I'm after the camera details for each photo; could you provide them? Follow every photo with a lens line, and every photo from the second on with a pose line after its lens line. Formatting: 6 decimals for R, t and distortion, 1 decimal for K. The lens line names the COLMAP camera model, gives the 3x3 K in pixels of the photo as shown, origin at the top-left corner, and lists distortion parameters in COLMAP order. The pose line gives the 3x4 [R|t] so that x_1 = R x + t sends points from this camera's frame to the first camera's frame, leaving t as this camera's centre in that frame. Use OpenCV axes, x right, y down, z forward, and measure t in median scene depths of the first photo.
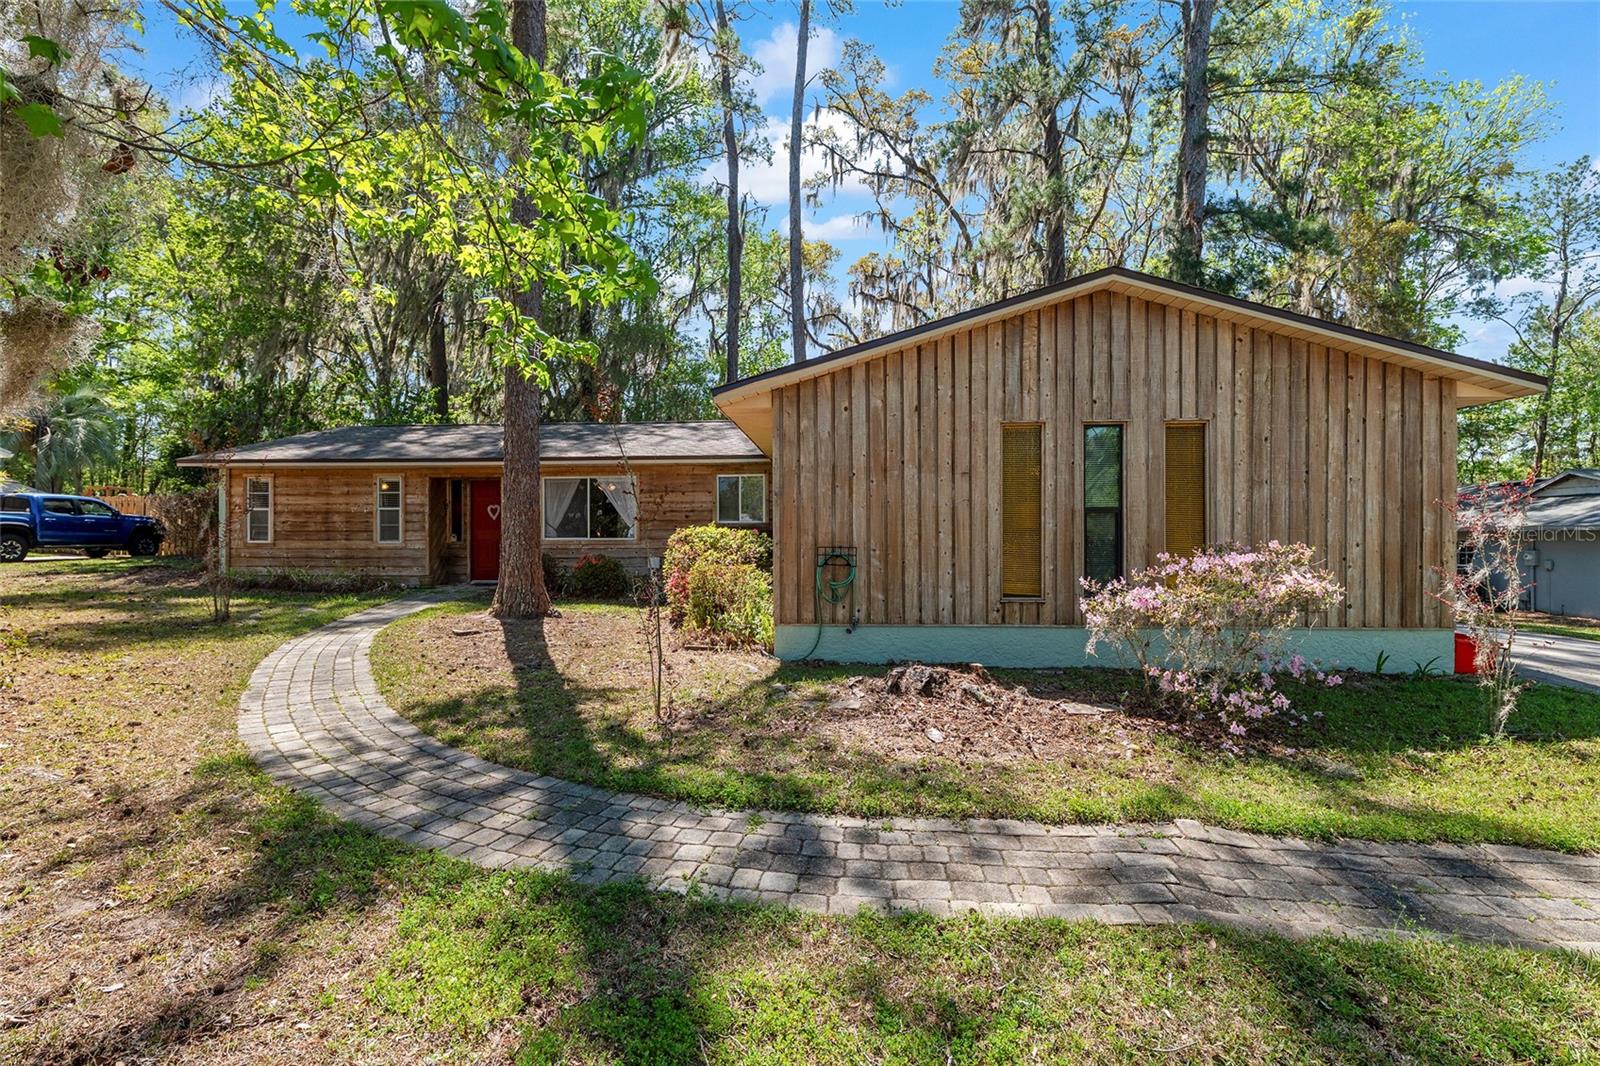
lens RADIAL K [[739.4, 0, 798.3], [0, 739.4, 531.4], [0, 0, 1]] dist [0.000400, 0.000848]
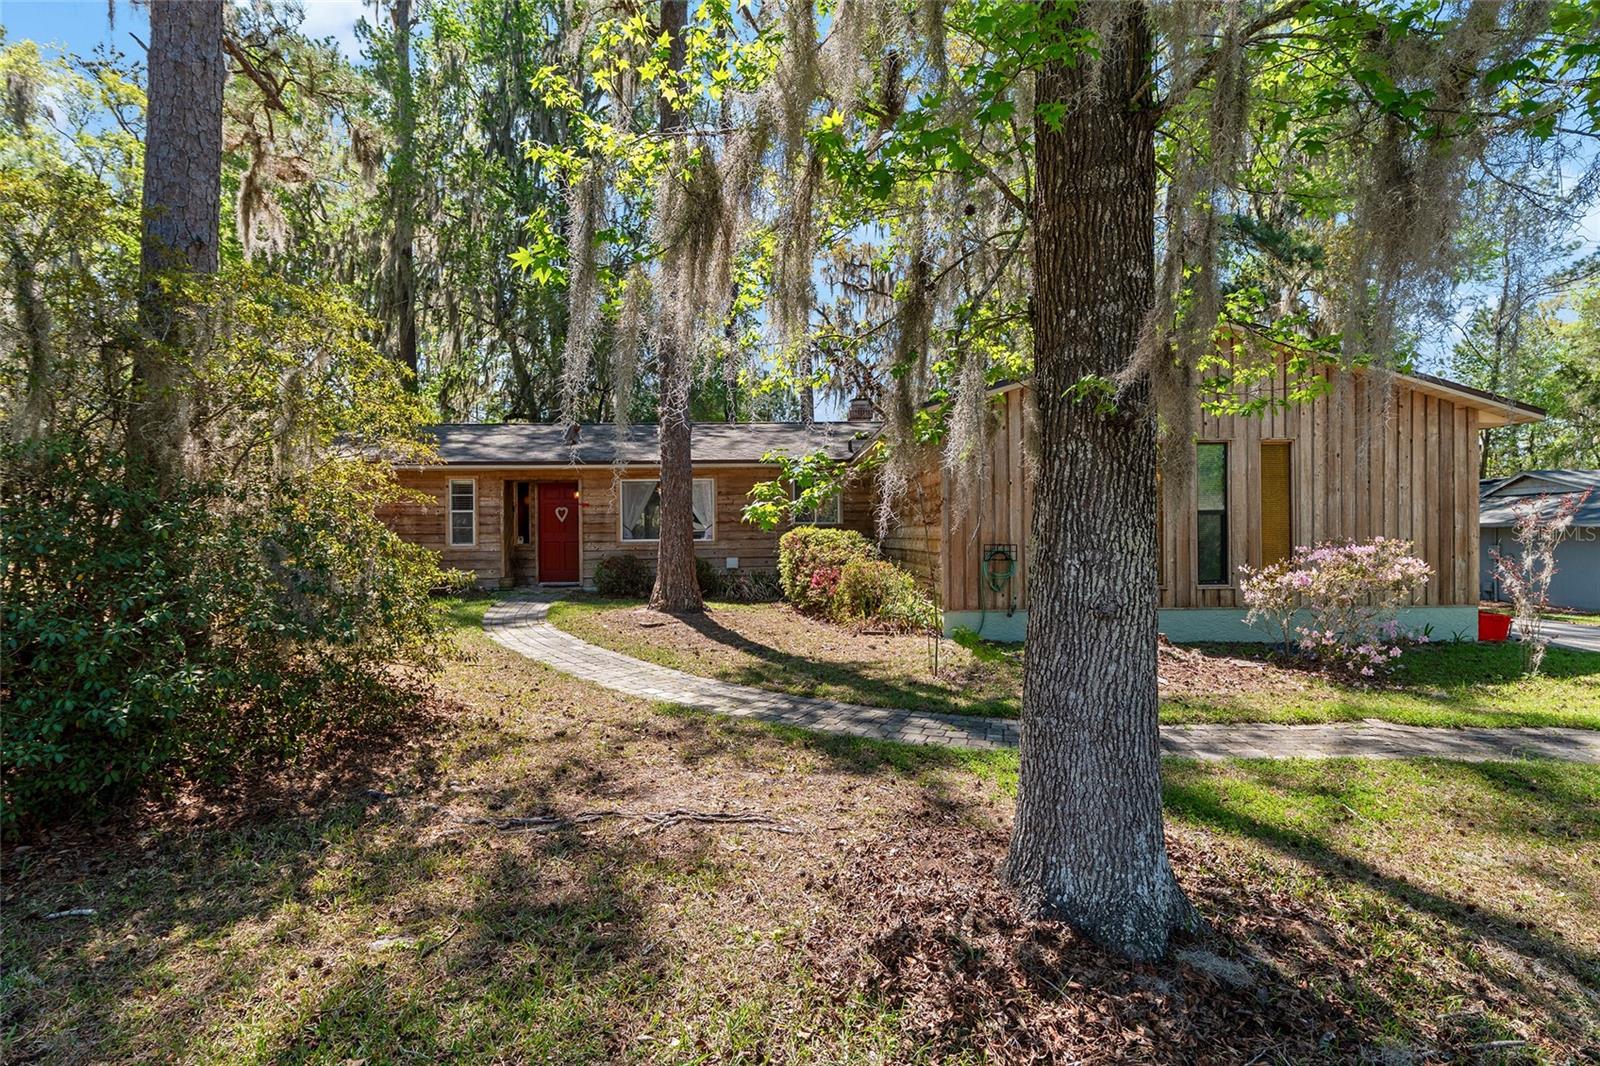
lens RADIAL K [[820.4, 0, 803.9], [0, 820.4, 530.9], [0, 0, 1]] dist [0.004351, -0.000538]
pose [[0.994696, -0.005506, 0.102709, -0.394776], [0.005577, 0.999984, -0.000403, -0.001913], [-0.102705, 0.000973, 0.994711, -0.275218]]
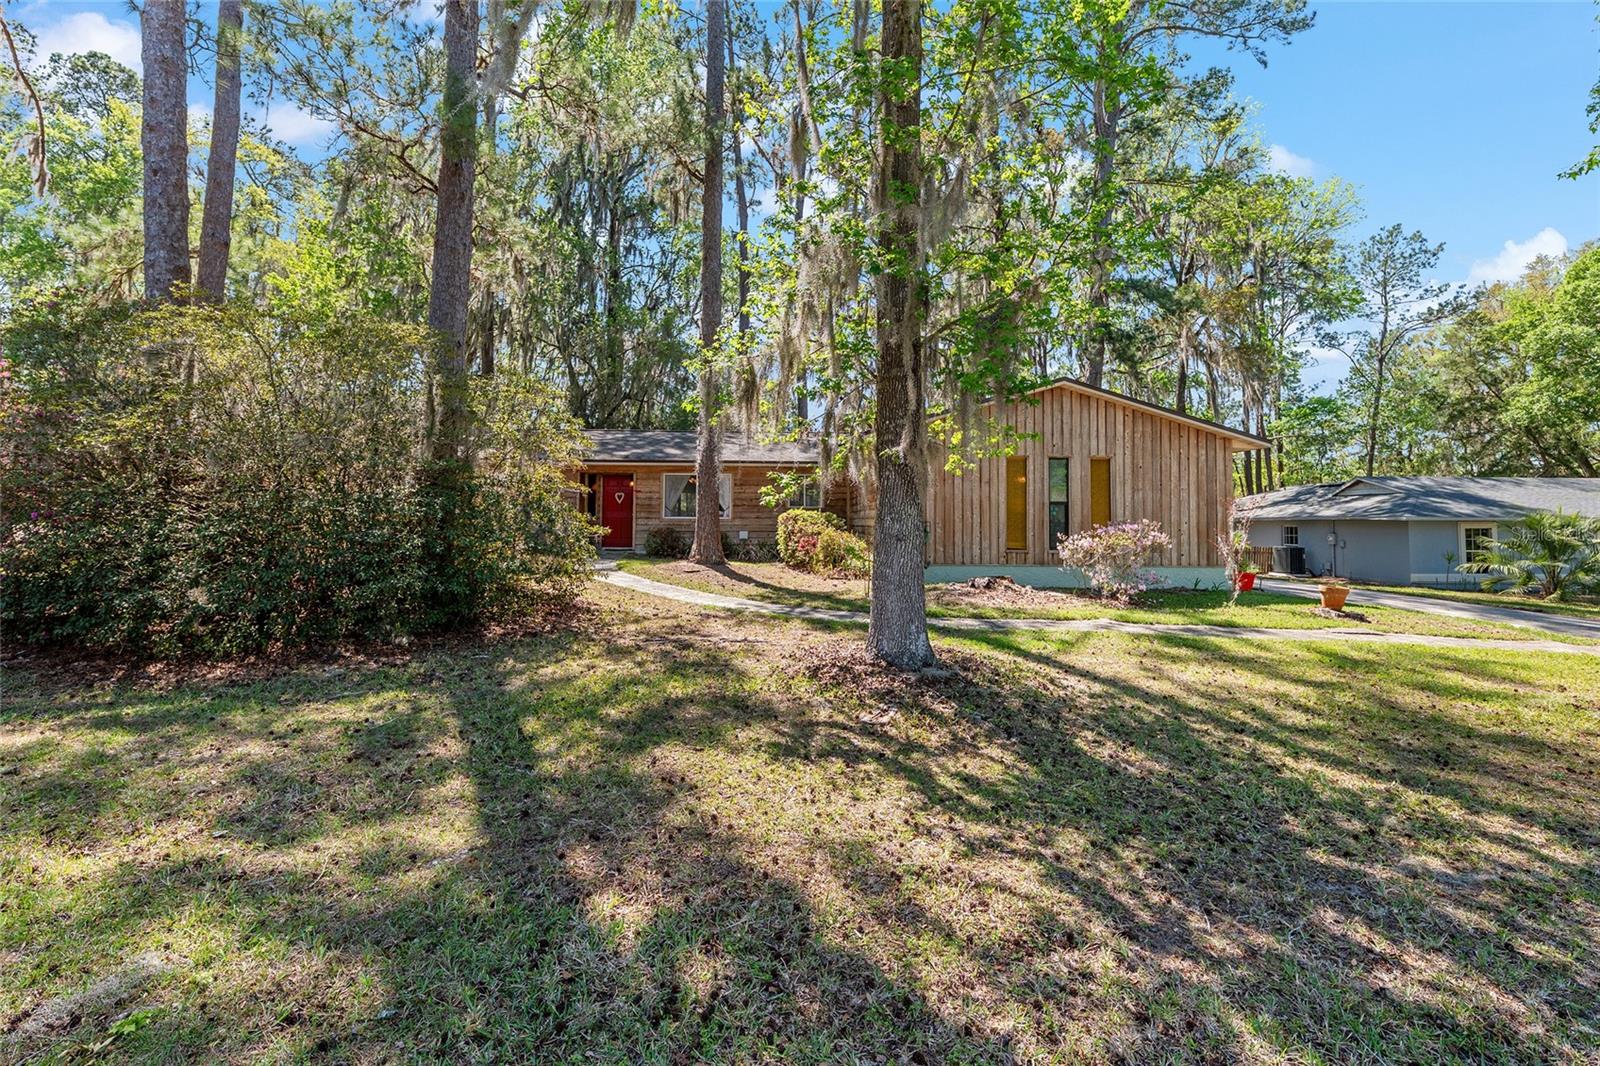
lens RADIAL K [[739.4, 0, 804.5], [0, 739.4, 488.5], [0, 0, 1]] dist [0.000400, 0.000848]
pose [[0.994270, 0.014482, 0.105915, -0.426642], [-0.010385, 0.999180, -0.039136, 0.013796], [-0.106395, 0.037812, 0.993605, -0.792732]]
